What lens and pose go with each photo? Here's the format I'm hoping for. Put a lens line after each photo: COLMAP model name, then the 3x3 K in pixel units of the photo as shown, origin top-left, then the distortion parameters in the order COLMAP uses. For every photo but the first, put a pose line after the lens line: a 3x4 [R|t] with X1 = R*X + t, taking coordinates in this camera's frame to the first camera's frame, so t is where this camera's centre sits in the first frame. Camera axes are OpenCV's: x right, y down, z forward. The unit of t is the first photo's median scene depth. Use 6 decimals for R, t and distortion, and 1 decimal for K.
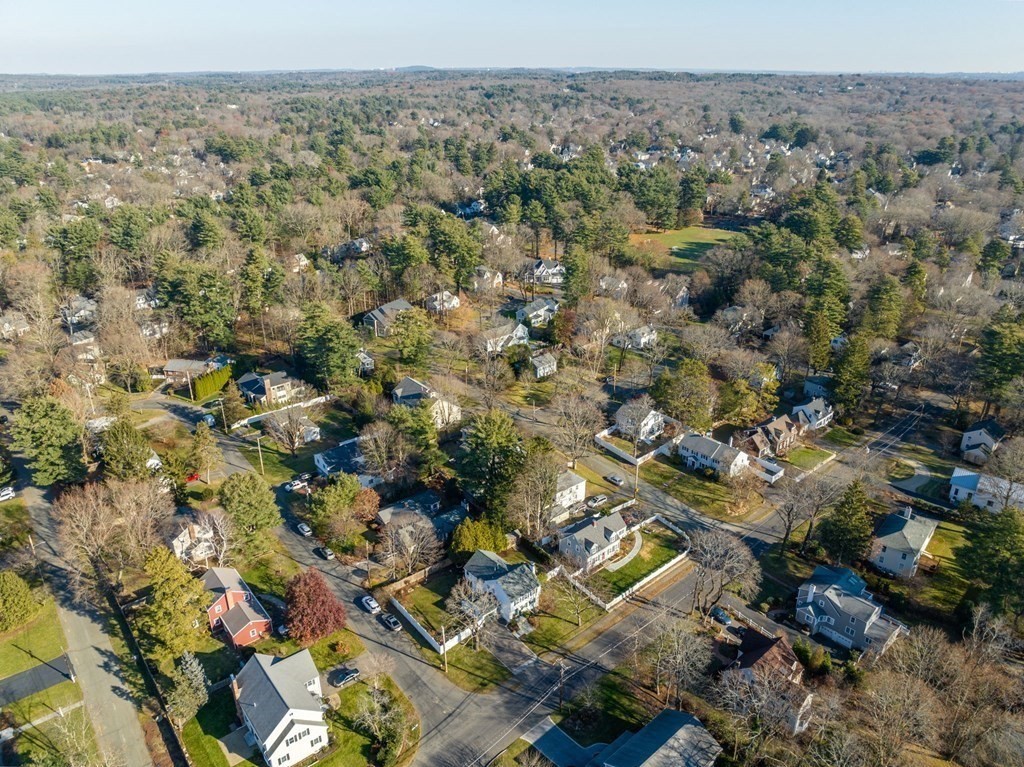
lens RADIAL K [[727.2, 0, 517.5], [0, 727.2, 388.6], [0, 0, 1]] dist [-0.000021, -0.056676]
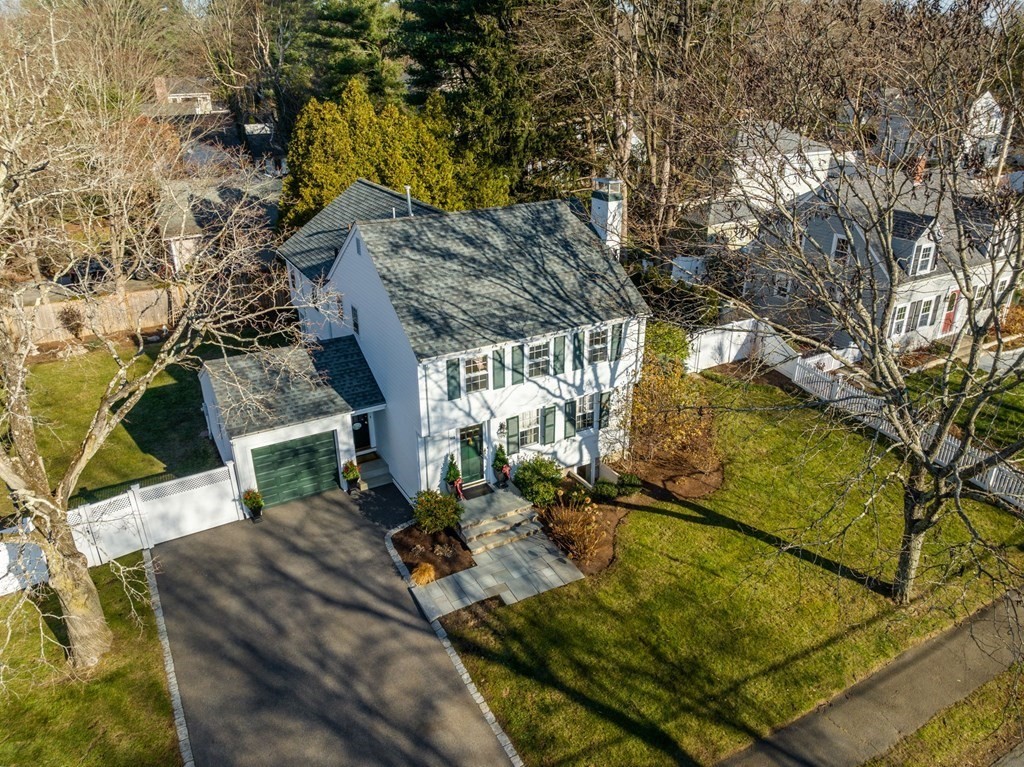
lens RADIAL K [[727.2, 0, 517.5], [0, 727.2, 388.6], [0, 0, 1]] dist [-0.000021, -0.056676]
pose [[0.980601, 0.080960, -0.178517, 0.030903], [-0.079723, 0.996717, 0.014103, 0.265526], [0.179072, 0.000403, 0.983836, 0.776353]]
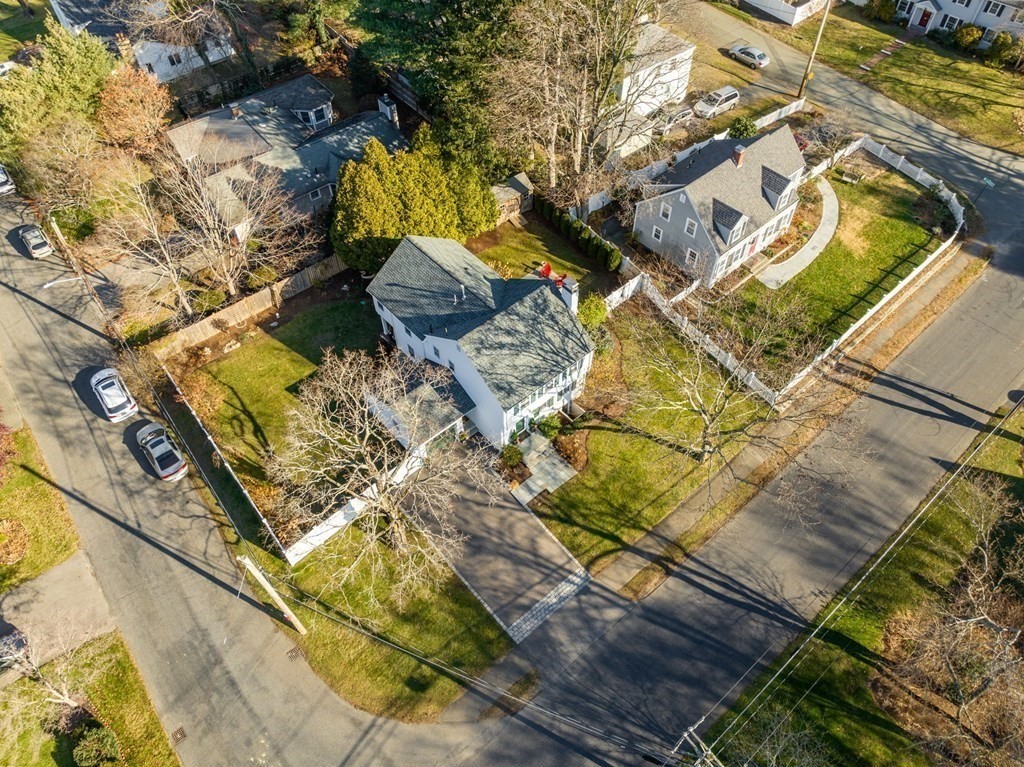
lens RADIAL K [[737.5, 0, 527.0], [0, 737.5, 384.8], [0, 0, 1]] dist [-0.035716, -0.000494]
pose [[0.999981, -0.004729, 0.003886, -0.000279], [0.002398, 0.886826, 0.462097, 0.120876], [-0.005632, -0.462079, 0.886821, 0.643319]]
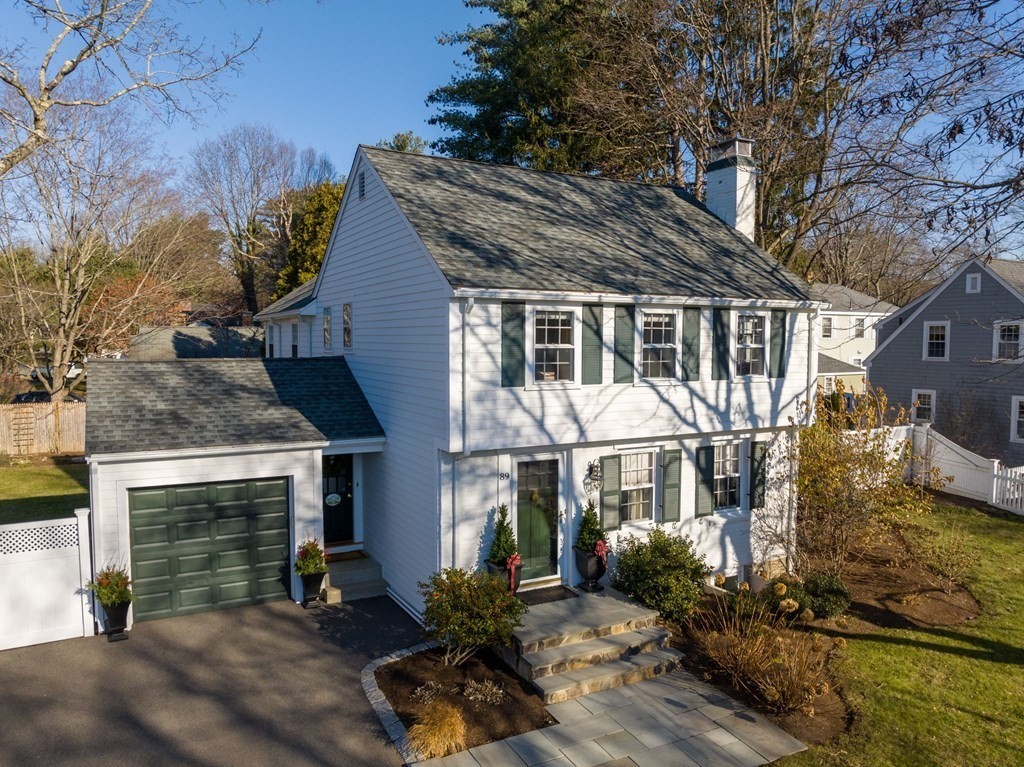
lens RADIAL K [[742.1, 0, 512.0], [0, 742.1, 383.5], [0, 0, 1]] dist [0.000736, -0.107873]
pose [[0.974910, 0.019918, -0.221708, 0.012134], [-0.098337, 0.932070, -0.348676, 0.295269], [0.199703, 0.361729, 0.910643, 0.838203]]
